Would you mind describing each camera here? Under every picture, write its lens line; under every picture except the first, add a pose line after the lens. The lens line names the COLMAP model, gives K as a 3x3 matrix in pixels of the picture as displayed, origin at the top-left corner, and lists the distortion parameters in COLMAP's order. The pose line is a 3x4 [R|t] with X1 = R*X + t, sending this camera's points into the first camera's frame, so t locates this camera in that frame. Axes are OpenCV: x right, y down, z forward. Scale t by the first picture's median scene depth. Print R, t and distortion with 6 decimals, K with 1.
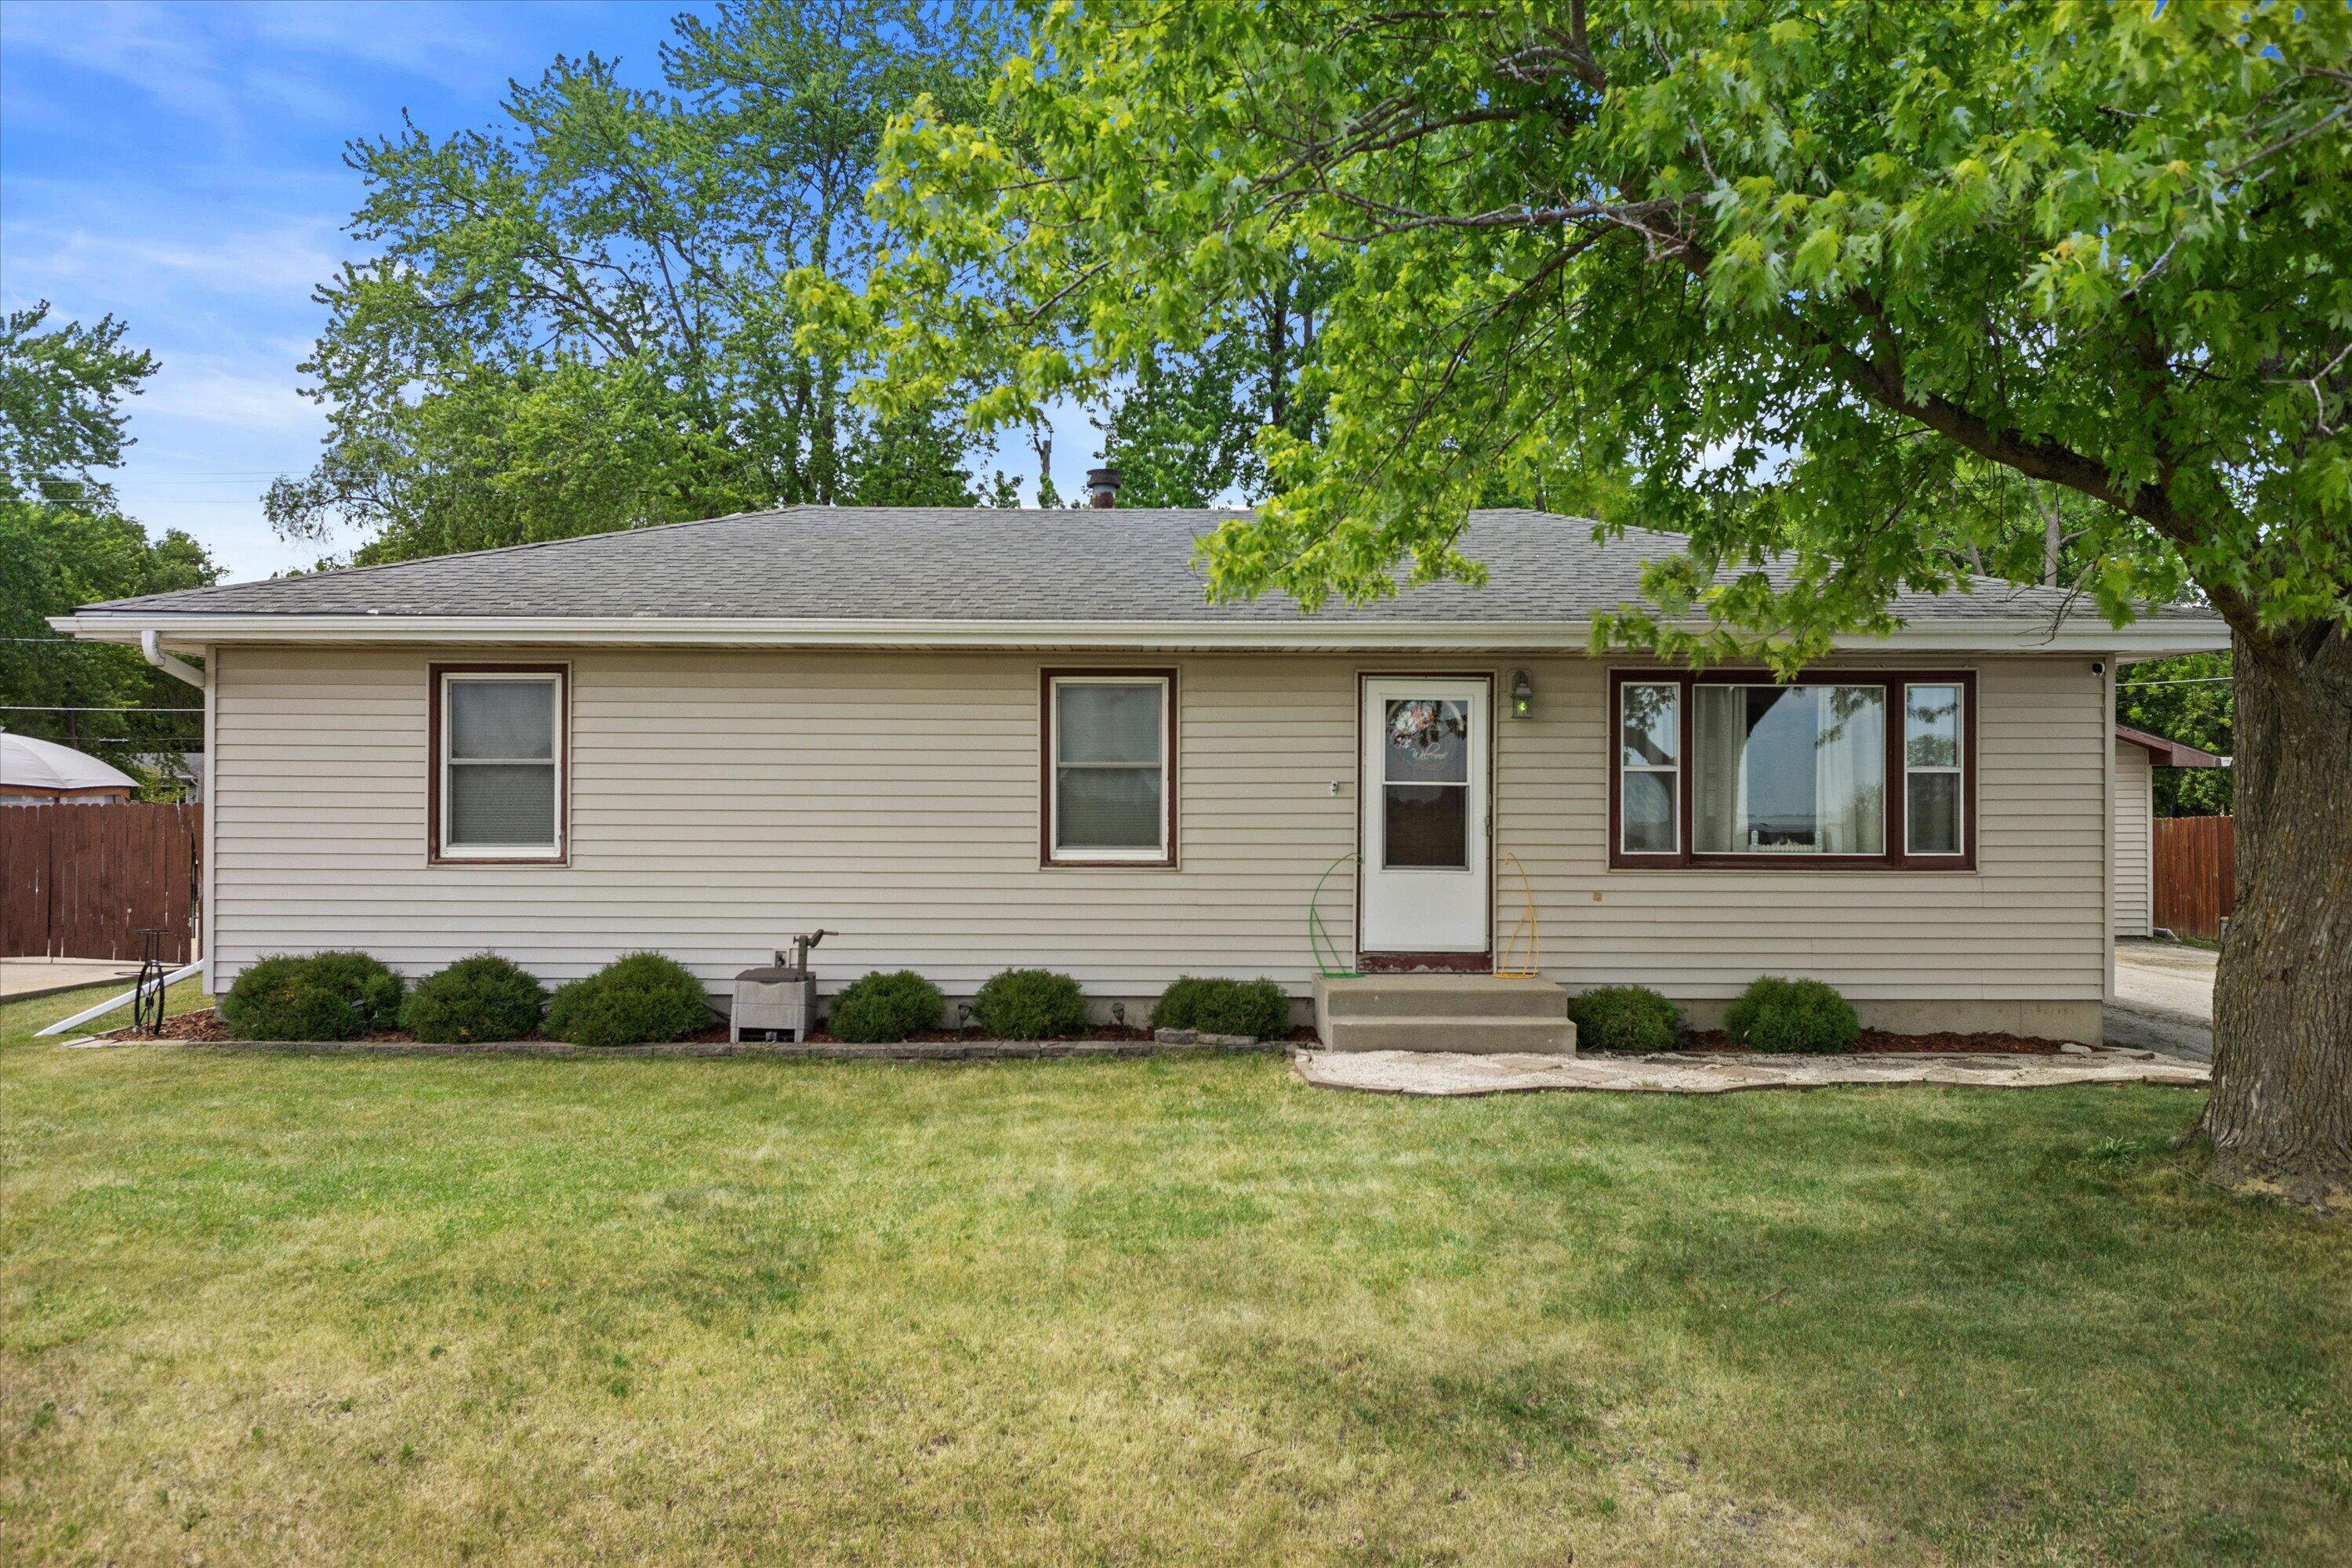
lens RADIAL K [[1696.4, 0, 1174.5], [0, 1696.4, 787.2], [0, 0, 1]] dist [-0.014422, 0.040646]
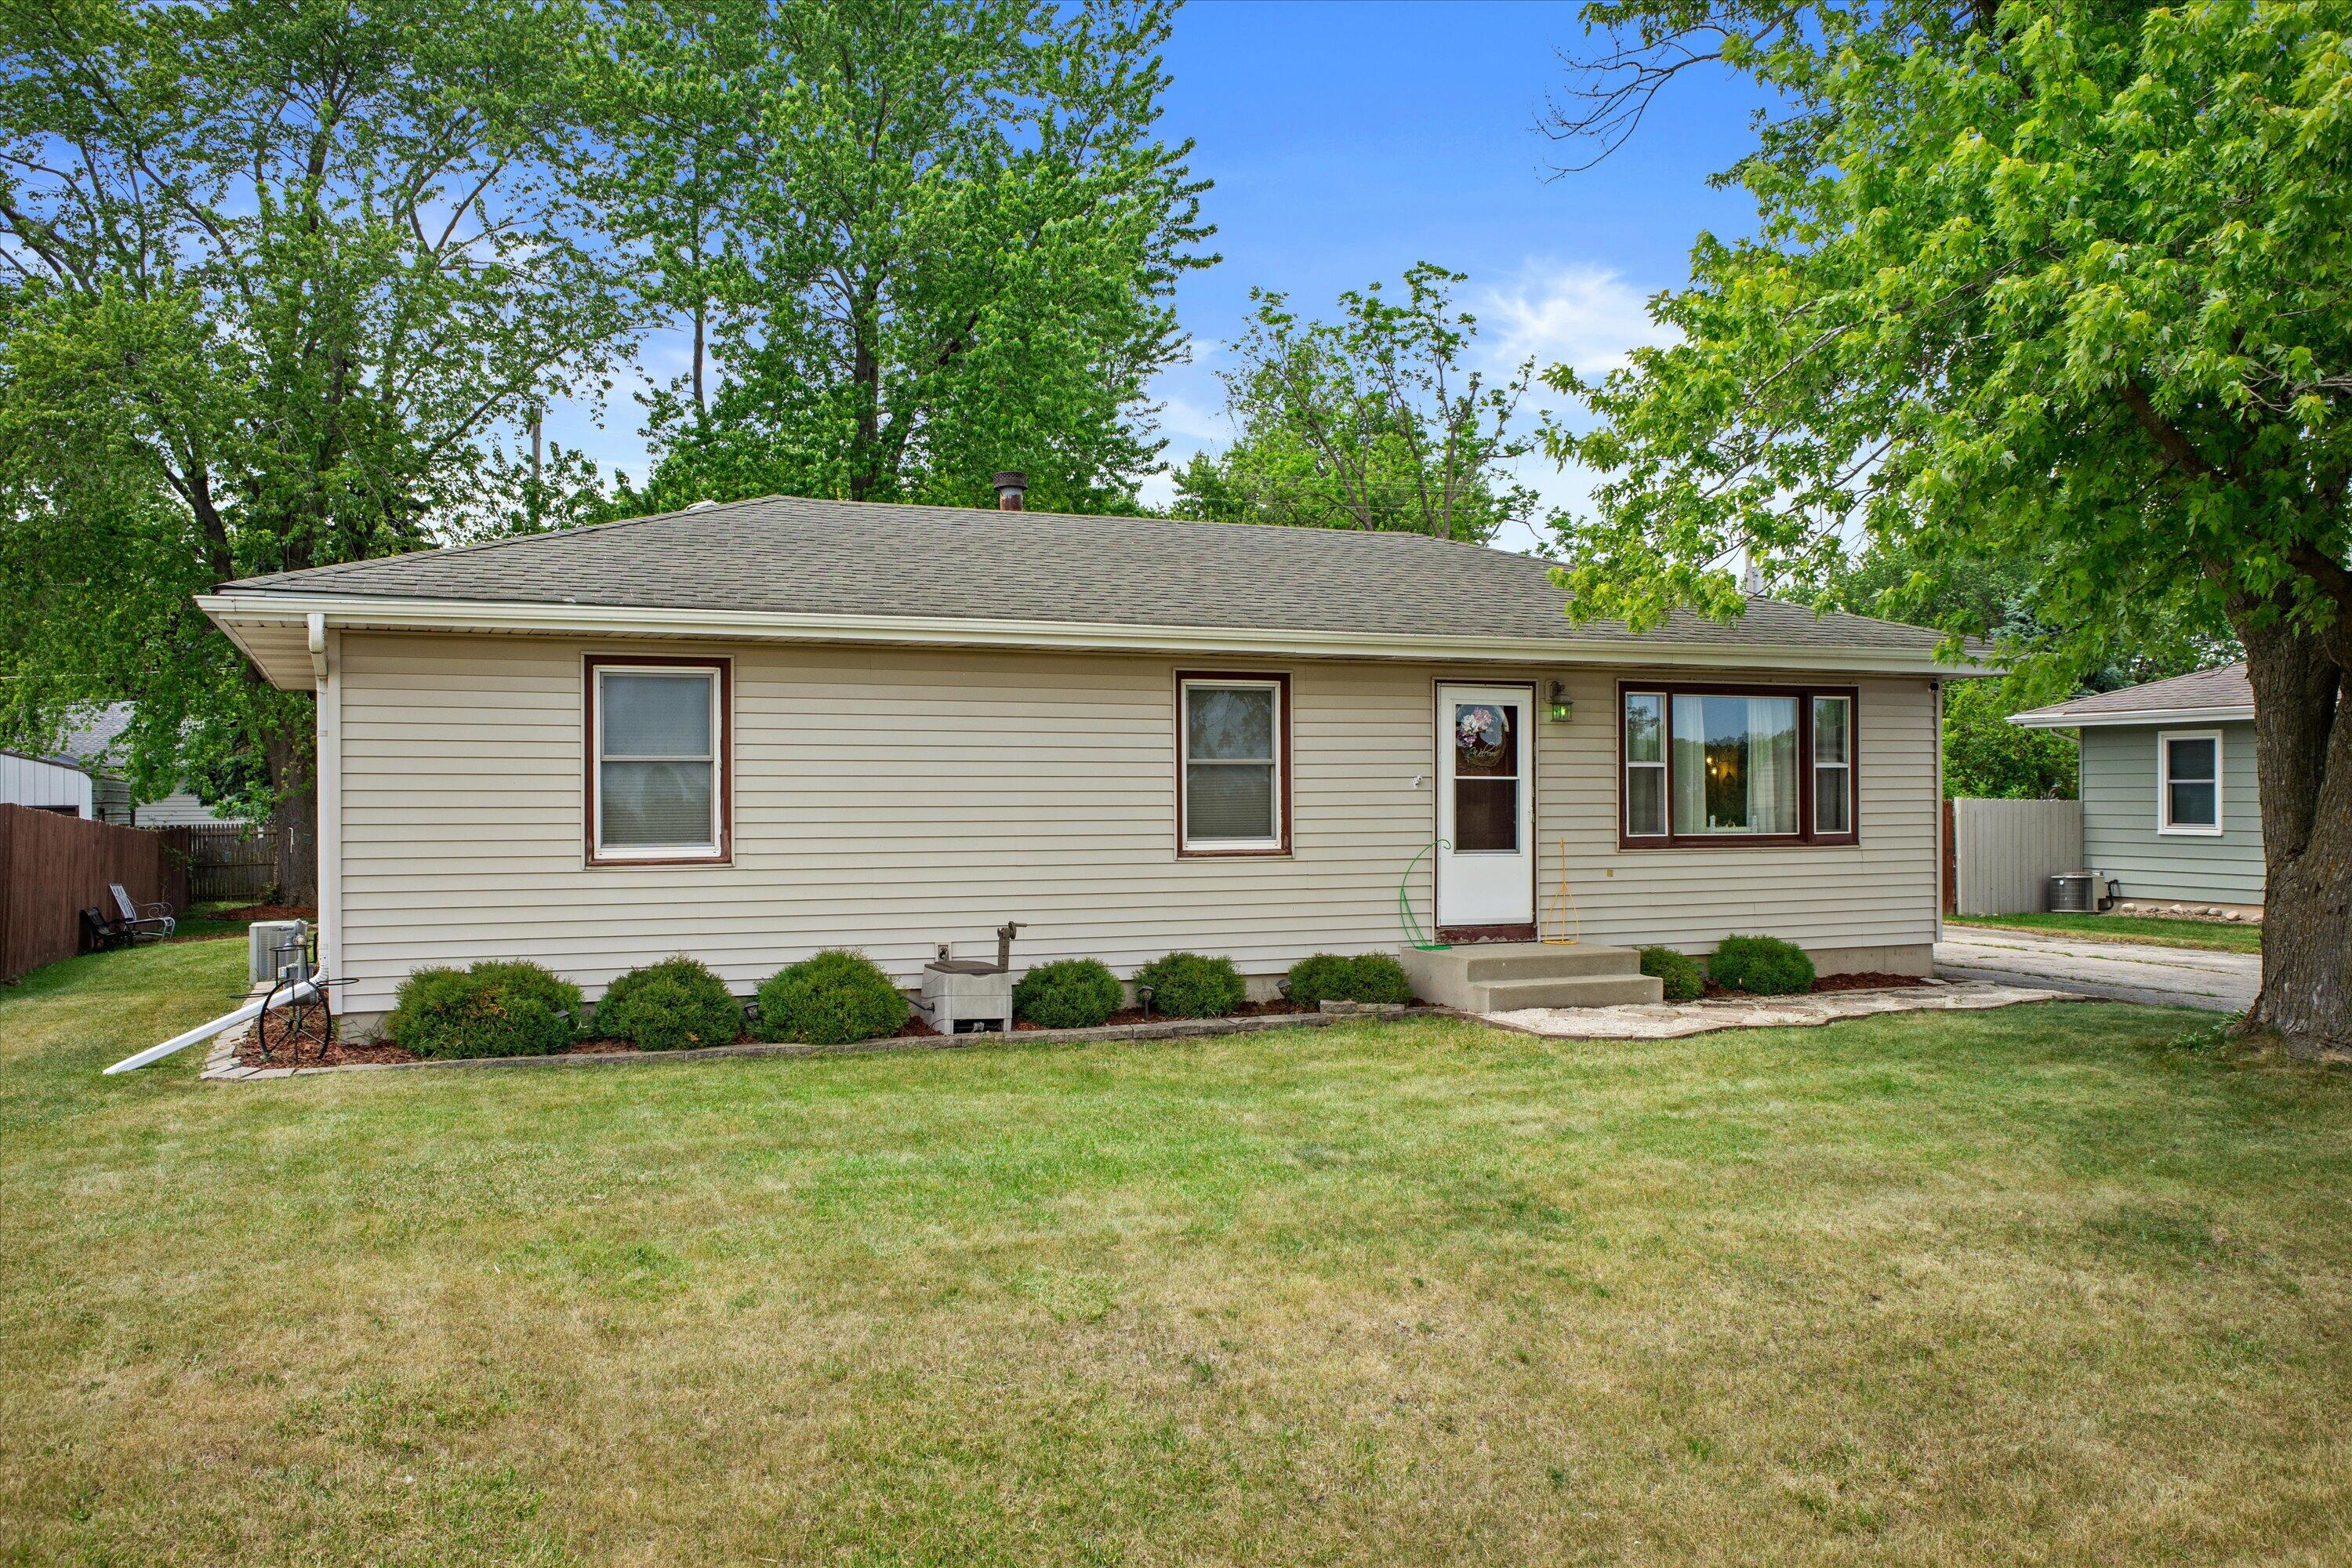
lens RADIAL K [[1696.4, 0, 1196.2], [0, 1696.4, 799.4], [0, 0, 1]] dist [-0.014422, 0.040646]
pose [[0.939000, -0.007998, 0.343823, -0.434449], [0.003954, 0.999915, 0.012460, -0.002645], [-0.343893, -0.010341, 0.938952, -0.007366]]
